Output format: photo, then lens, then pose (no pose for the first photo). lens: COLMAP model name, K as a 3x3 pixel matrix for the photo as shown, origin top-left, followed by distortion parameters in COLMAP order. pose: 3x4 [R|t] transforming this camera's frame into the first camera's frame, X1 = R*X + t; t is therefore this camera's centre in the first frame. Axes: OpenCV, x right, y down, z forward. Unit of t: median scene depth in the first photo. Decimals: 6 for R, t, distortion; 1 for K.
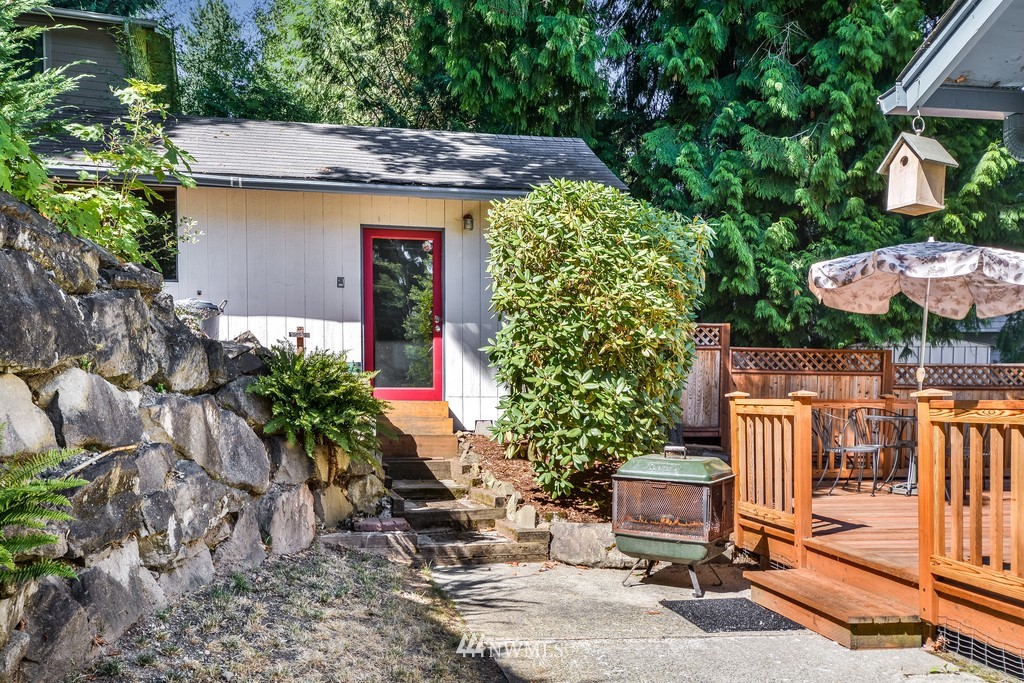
lens RADIAL K [[941.6, 0, 511.9], [0, 941.6, 398.9], [0, 0, 1]] dist [0.087329, 0.005209]
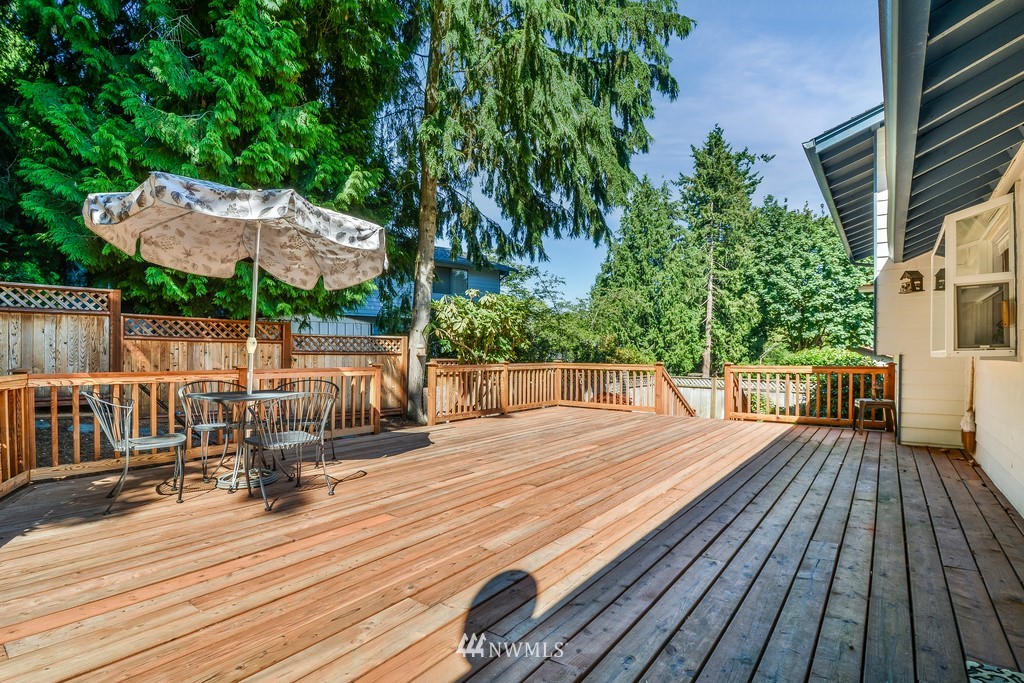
lens RADIAL K [[455.8, 0, 514.1], [0, 455.8, 368.2], [0, 0, 1]] dist [0.002993, -0.000533]
pose [[0.760647, -0.027139, 0.648599, 0.235665], [0.004069, 0.999305, 0.037042, -0.013290], [-0.649153, -0.025536, 0.760229, 0.367470]]
